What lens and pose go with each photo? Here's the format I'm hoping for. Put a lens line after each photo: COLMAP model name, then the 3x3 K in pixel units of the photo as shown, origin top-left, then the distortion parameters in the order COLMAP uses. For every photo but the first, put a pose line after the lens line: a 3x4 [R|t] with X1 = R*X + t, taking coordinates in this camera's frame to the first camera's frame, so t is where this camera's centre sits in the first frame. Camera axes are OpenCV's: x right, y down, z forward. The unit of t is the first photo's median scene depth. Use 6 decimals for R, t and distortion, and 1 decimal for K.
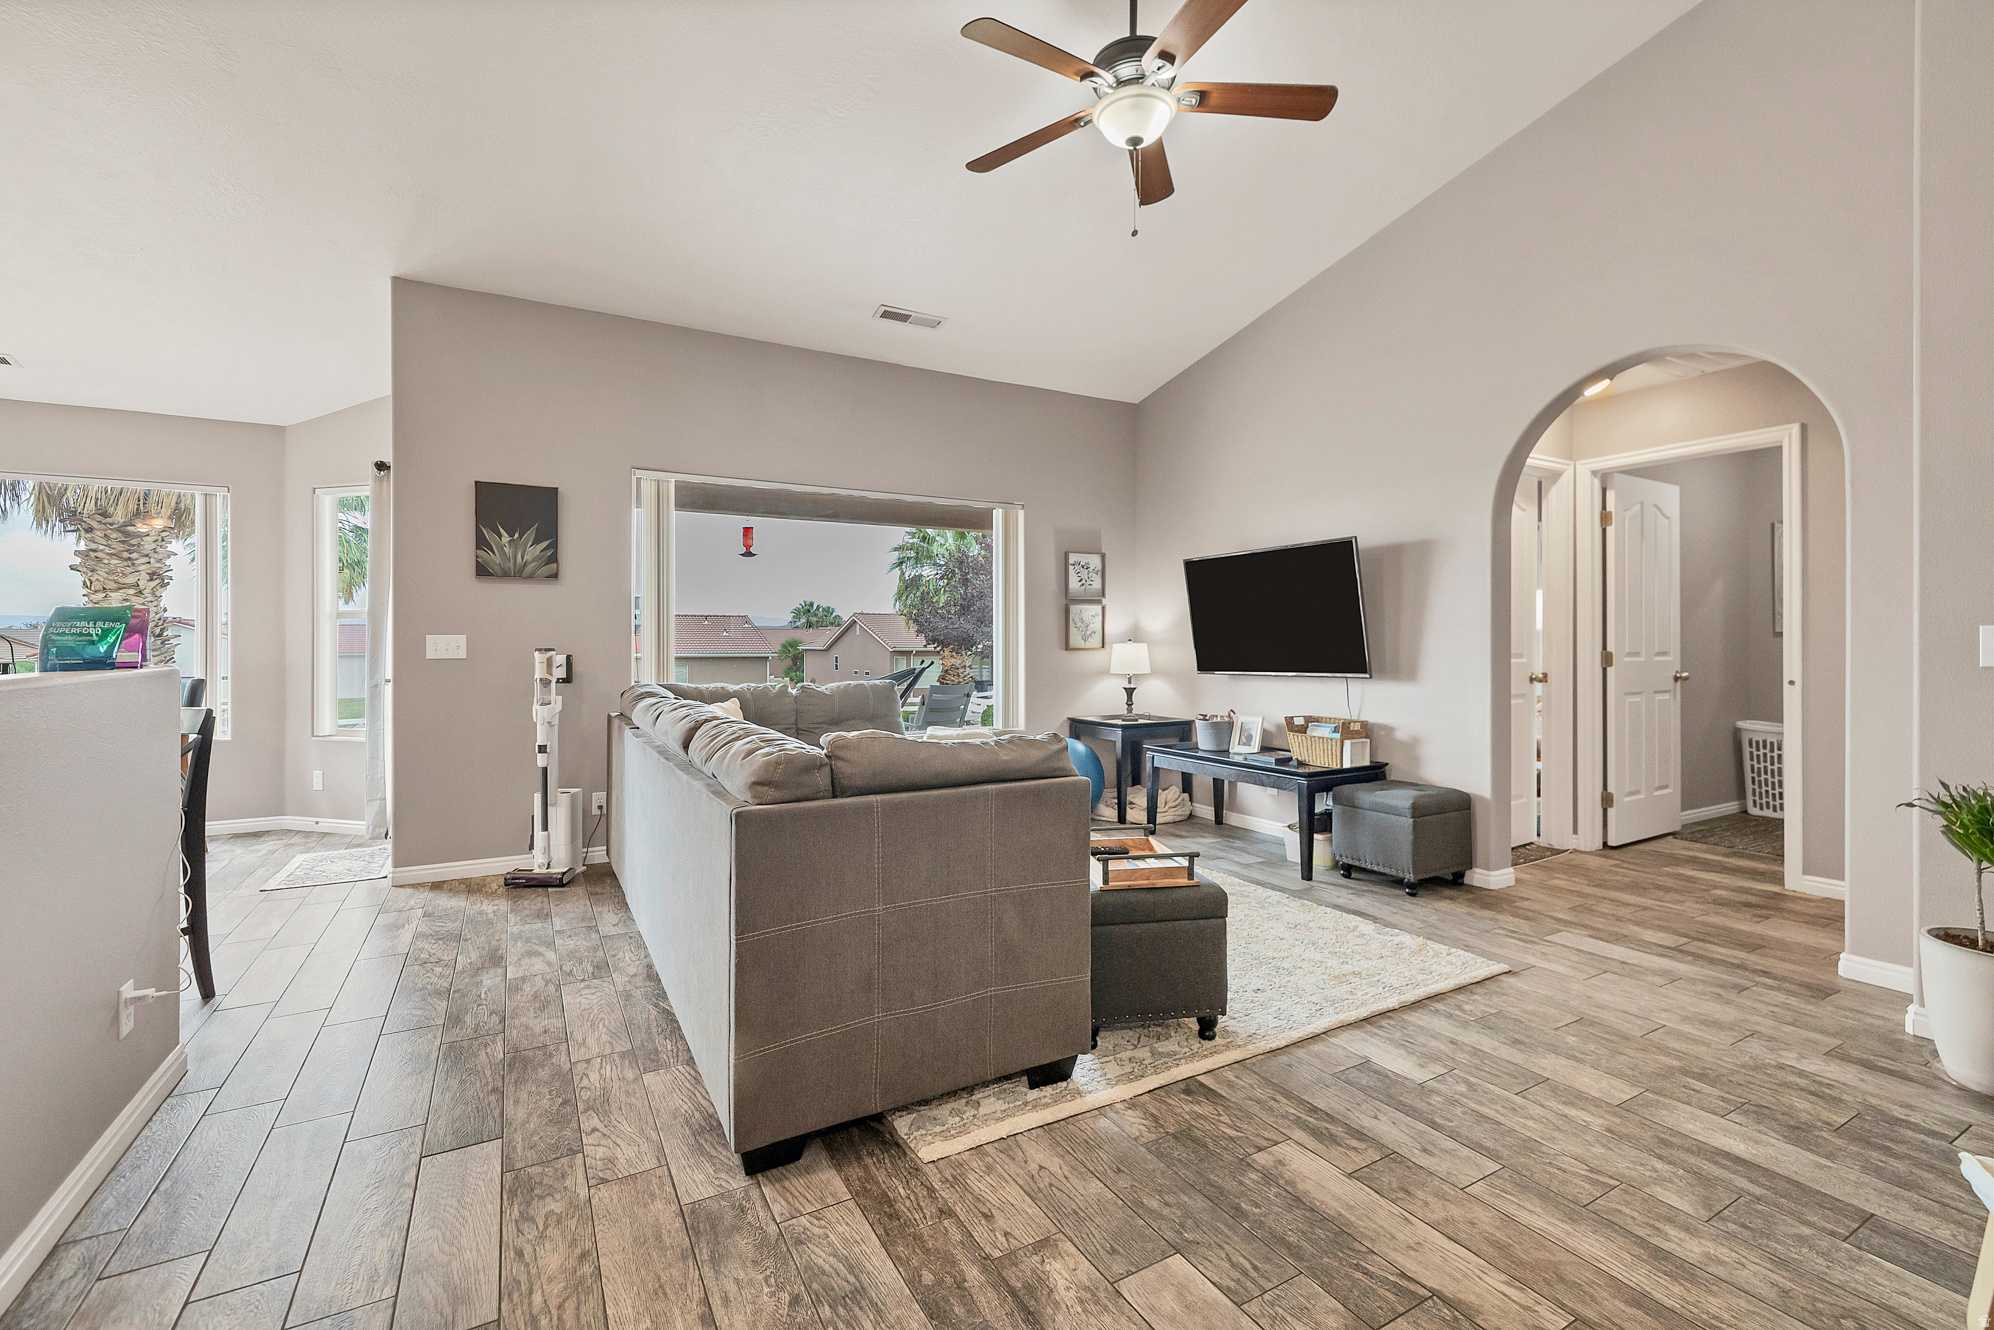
lens RADIAL K [[863.2, 0, 1004.6], [0, 863.2, 644.3], [0, 0, 1]] dist [0.001726, 0.000043]
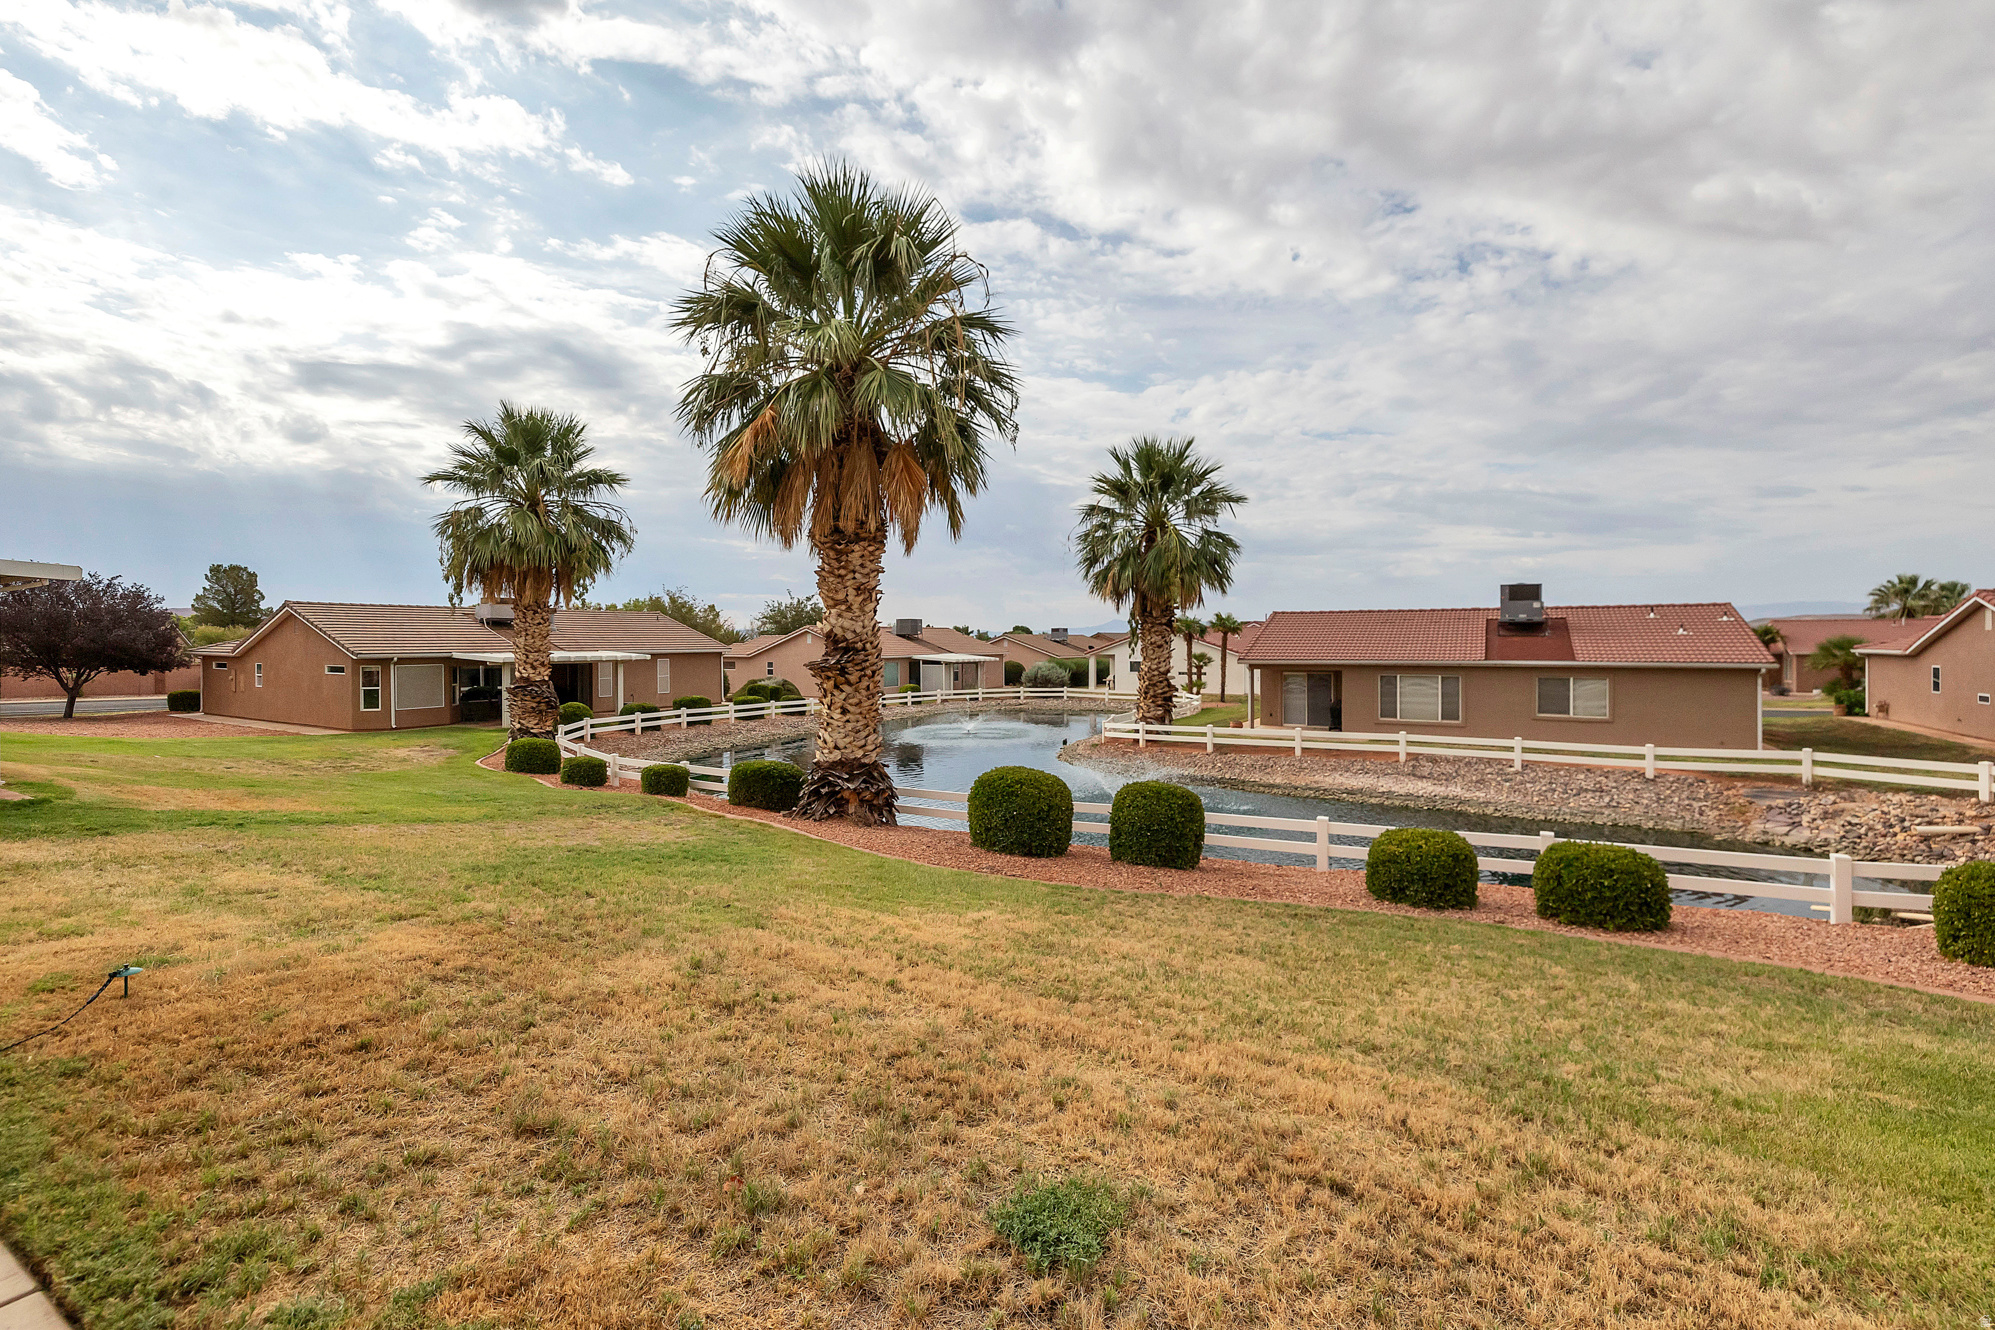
lens RADIAL K [[853.0, 0, 1003.9], [0, 853.0, 644.0], [0, 0, 1]] dist [0.000747, 0.000038]
pose [[0.497723, 0.001050, -0.867335, -0.116399], [0.003104, 0.999991, 0.002992, -0.059561], [0.867330, -0.004181, 0.497715, 1.976813]]
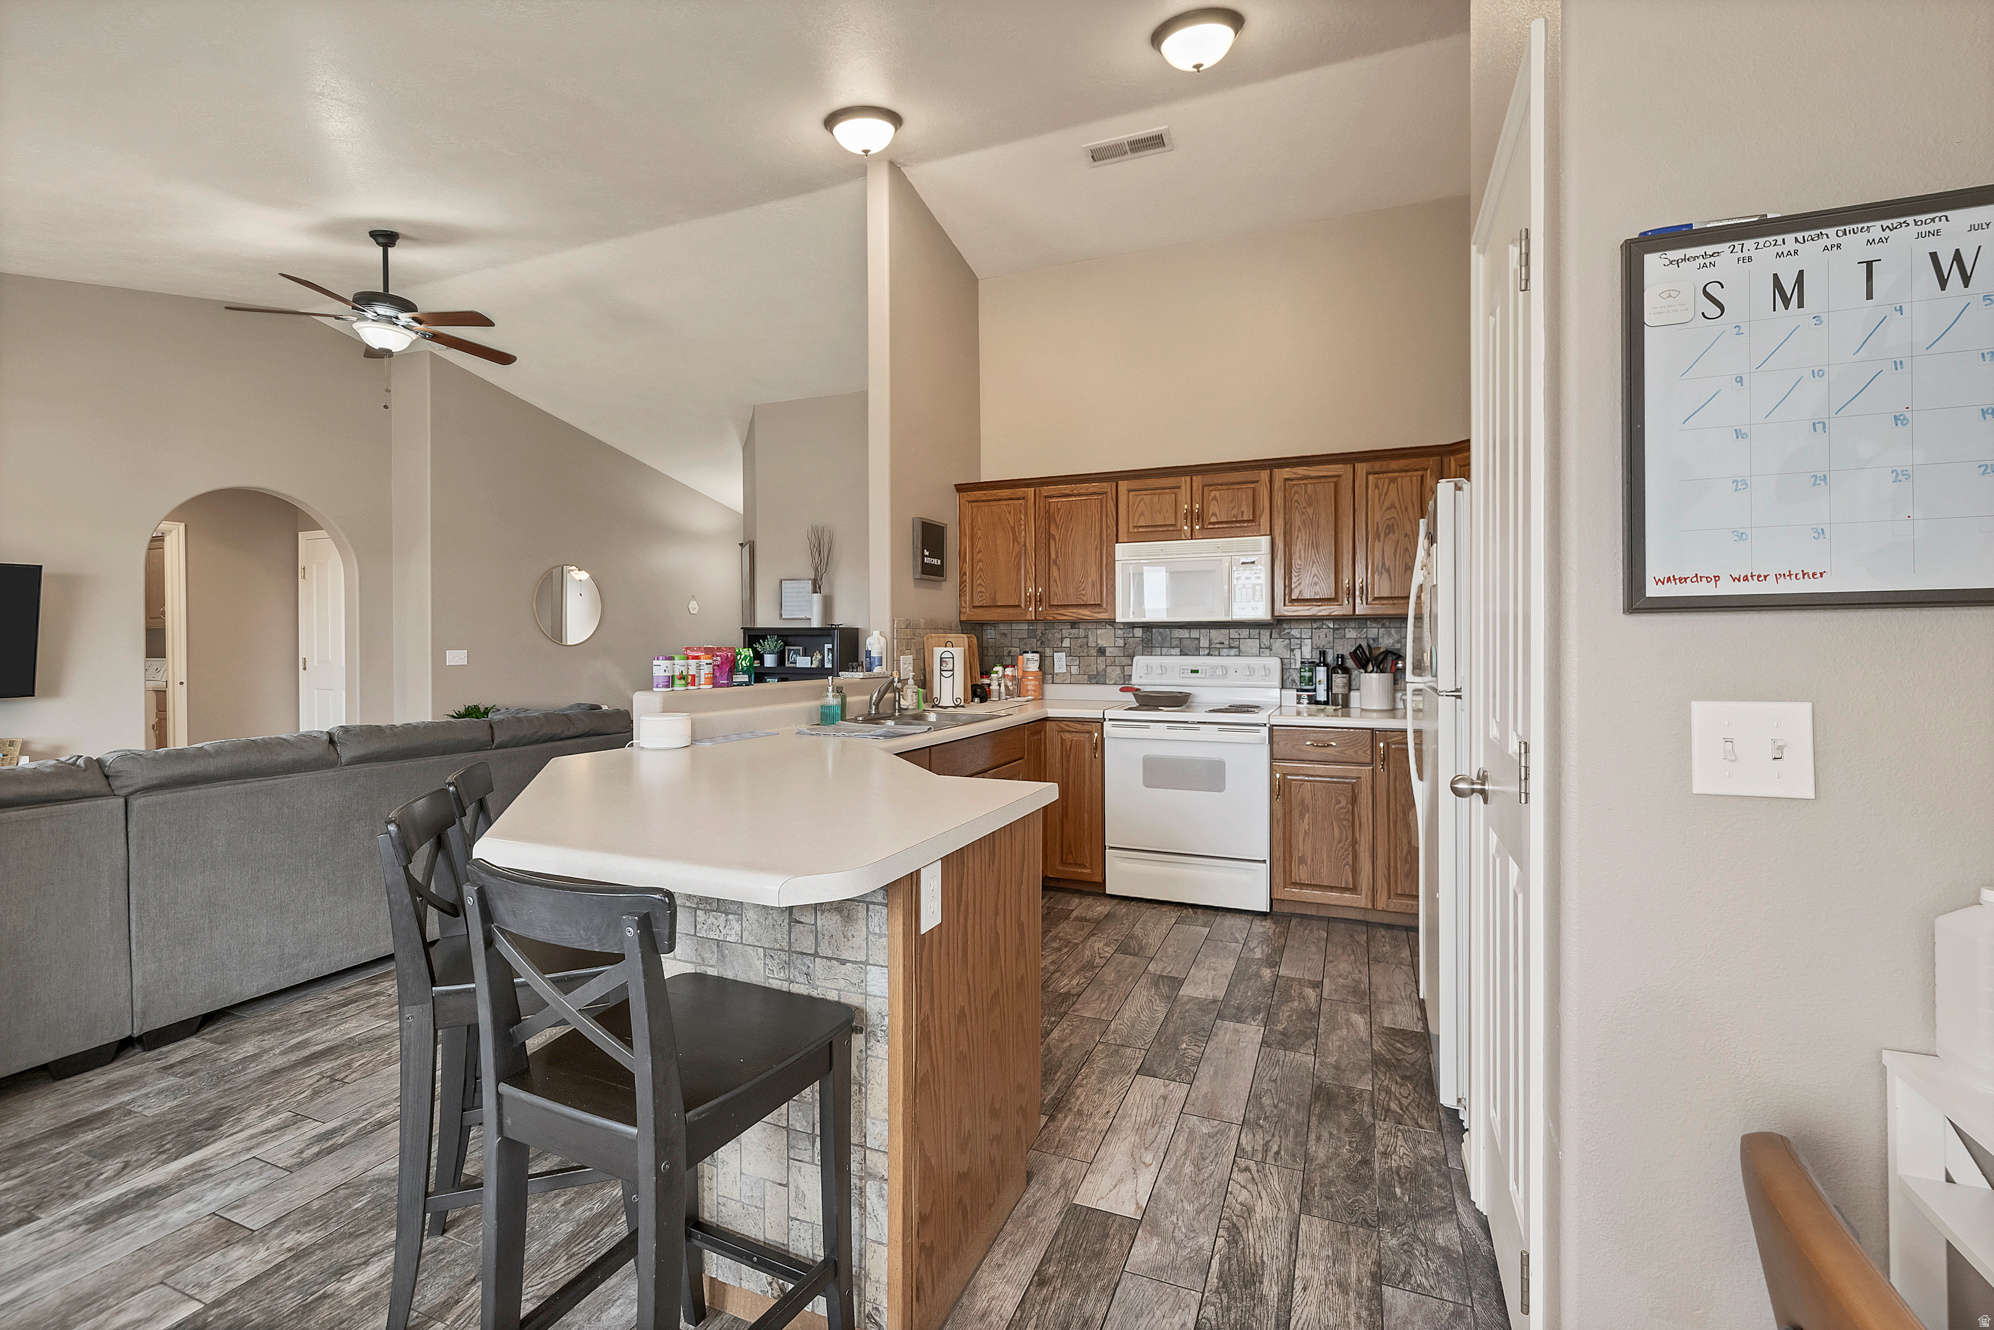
lens RADIAL K [[860.9, 0, 997.3], [0, 860.9, 643.1], [0, 0, 1]] dist [0.002116, -0.000333]
pose [[-0.613166, 0.001055, 0.789954, -1.156095], [0.003398, 0.999993, 0.001302, -0.023033], [-0.789947, 0.003482, -0.613165, 0.694438]]
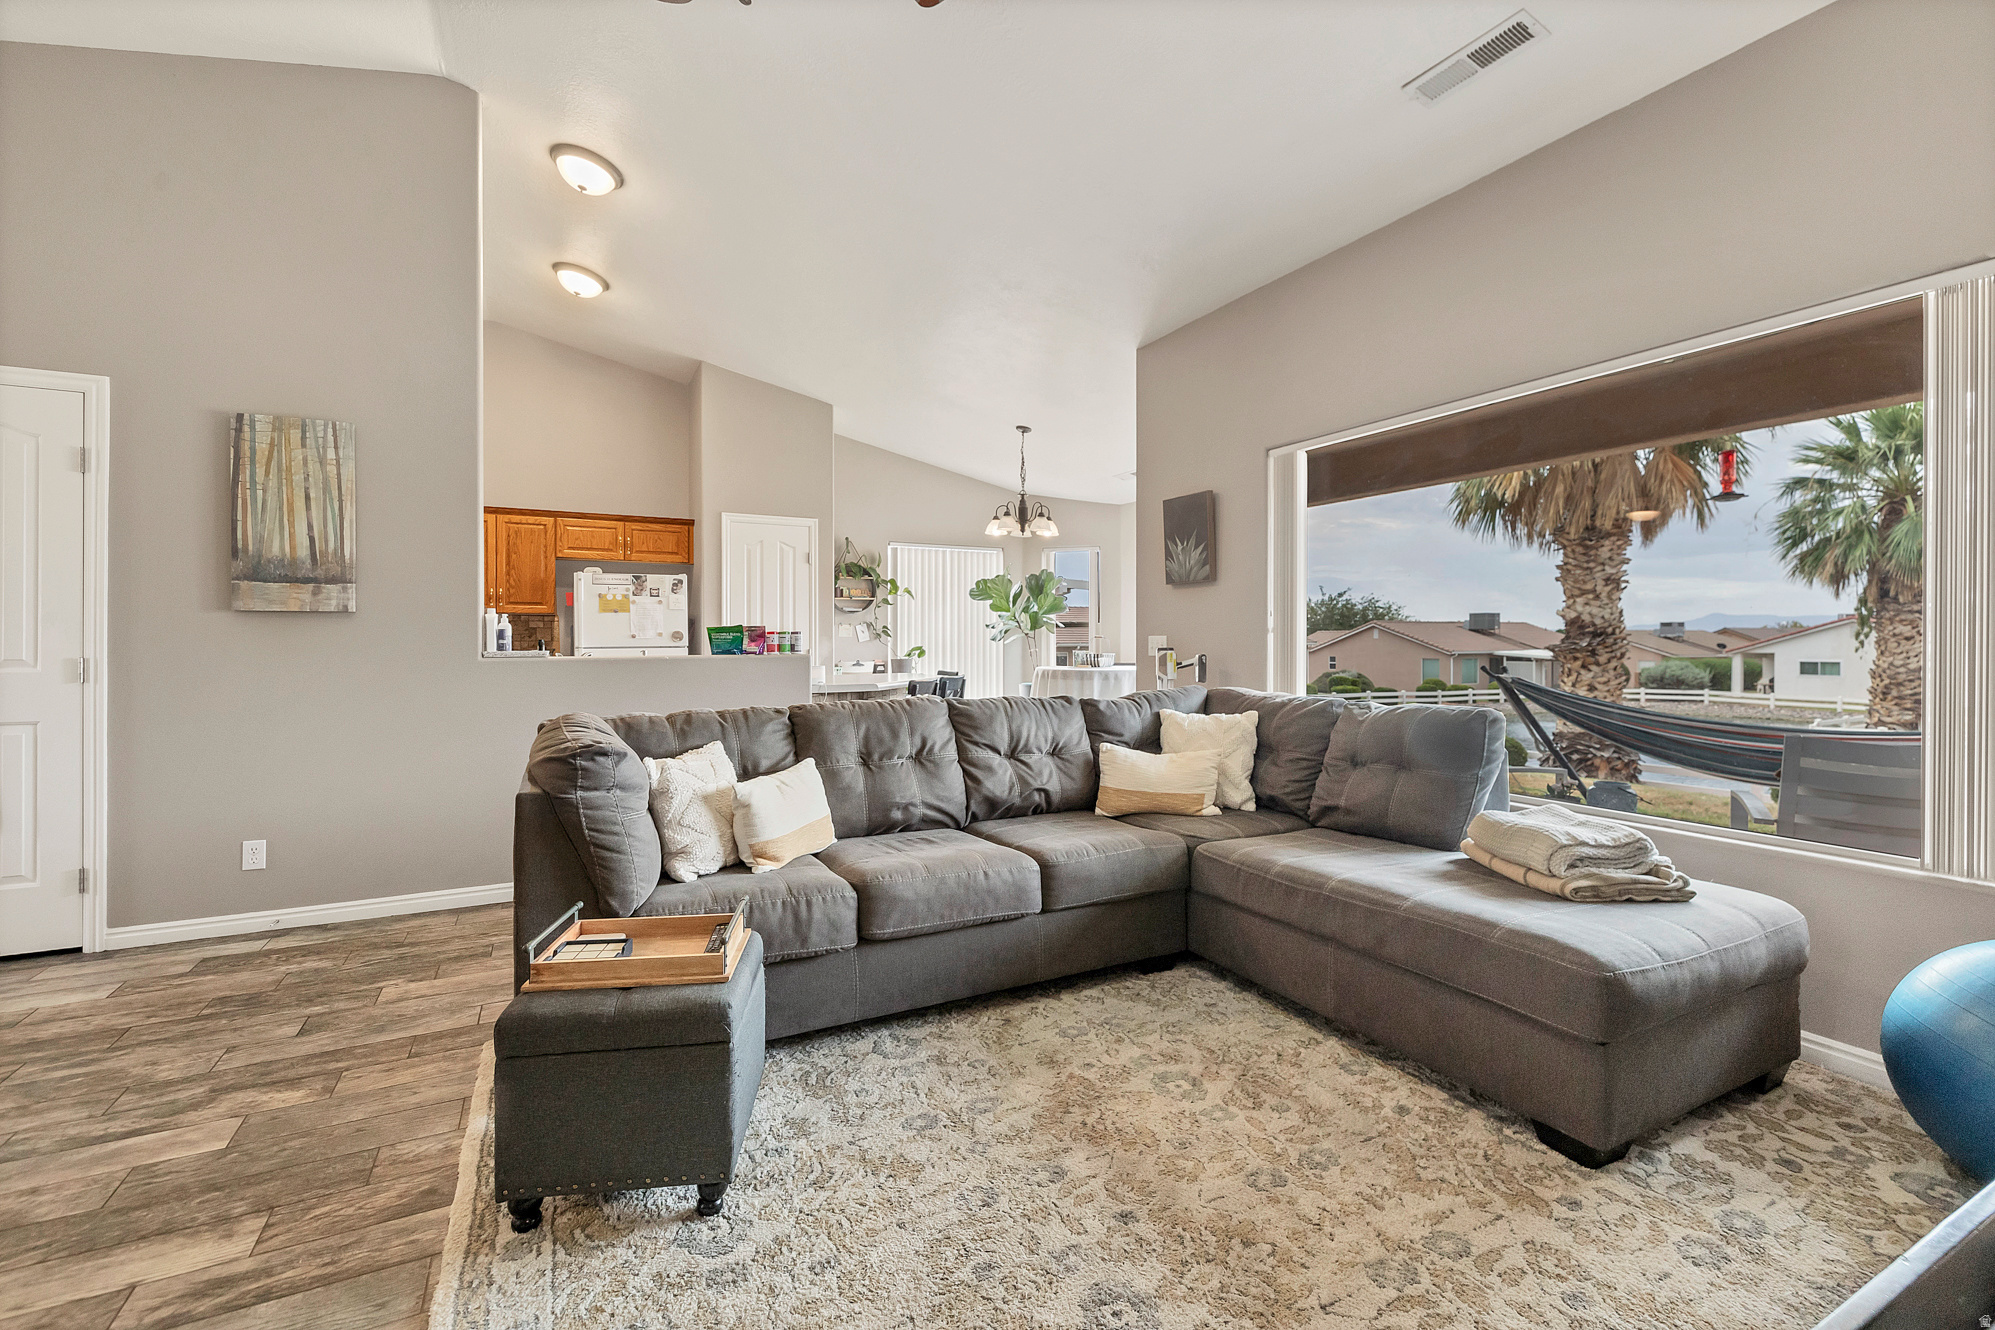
lens RADIAL K [[859.3, 0, 1001.3], [0, 859.3, 641.4], [0, 0, 1]] dist [0.001100, 0.000456]
pose [[-0.039256, 0.000622, -0.999229, 0.496826], [-0.000668, 1.000000, 0.000649, -0.003418], [0.999229, 0.000693, -0.039255, 0.776214]]
